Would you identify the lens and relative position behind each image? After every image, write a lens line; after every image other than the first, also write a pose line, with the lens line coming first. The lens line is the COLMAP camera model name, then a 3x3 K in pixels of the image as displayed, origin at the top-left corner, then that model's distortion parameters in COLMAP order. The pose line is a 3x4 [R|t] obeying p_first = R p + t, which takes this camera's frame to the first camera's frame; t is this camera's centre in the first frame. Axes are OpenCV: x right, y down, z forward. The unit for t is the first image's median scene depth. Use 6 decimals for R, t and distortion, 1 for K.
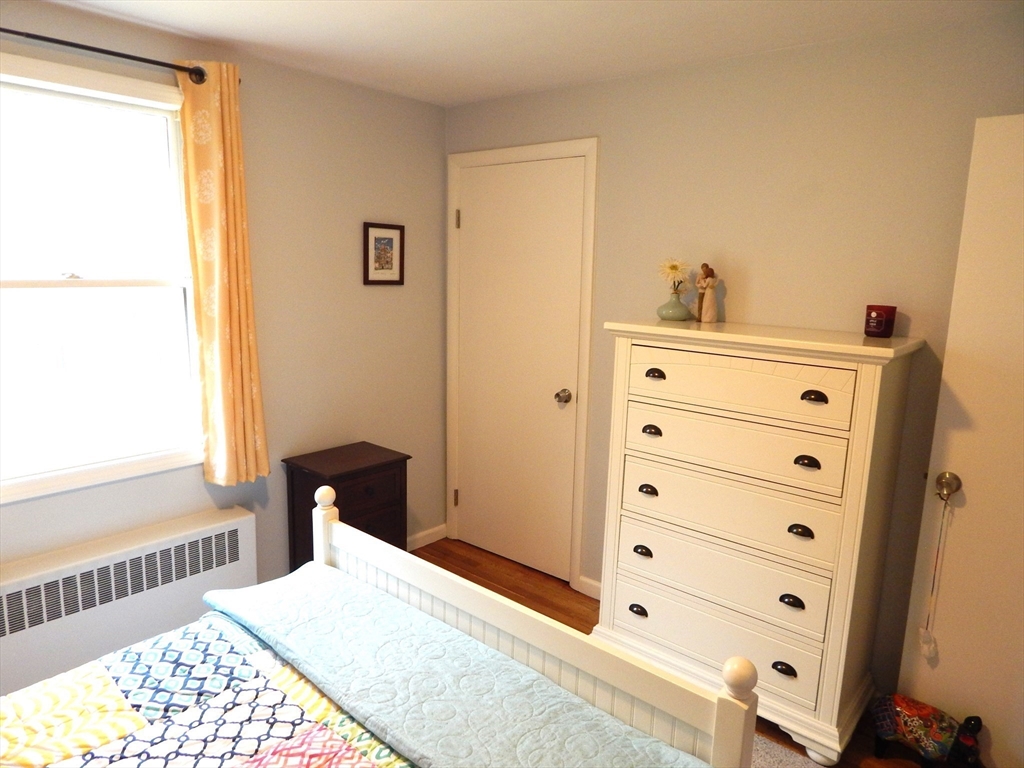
lens RADIAL K [[675.2, 0, 512.0], [0, 675.2, 384.0], [0, 0, 1]] dist [0.004871, 0.002018]
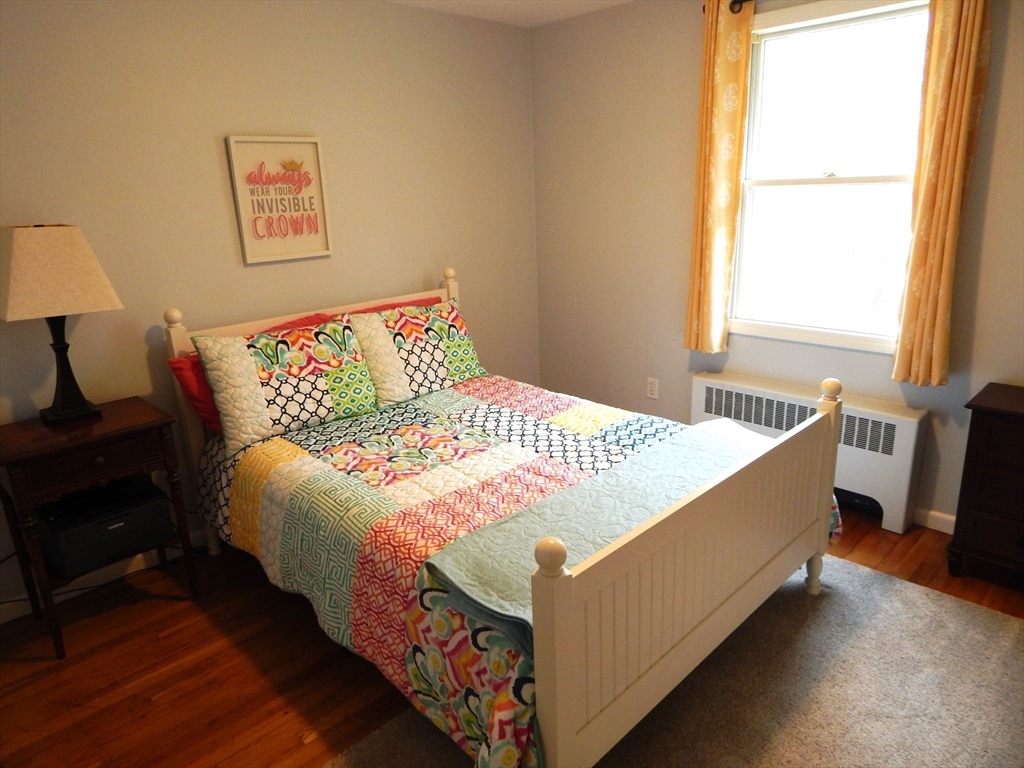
lens RADIAL K [[675.2, 0, 512.0], [0, 675.2, 384.0], [0, 0, 1]] dist [0.004871, 0.002018]
pose [[-0.077420, 0.264409, -0.961298, 0.702483], [-0.145352, 0.950897, 0.273254, -0.047117], [0.986346, 0.160882, -0.035186, 0.522865]]
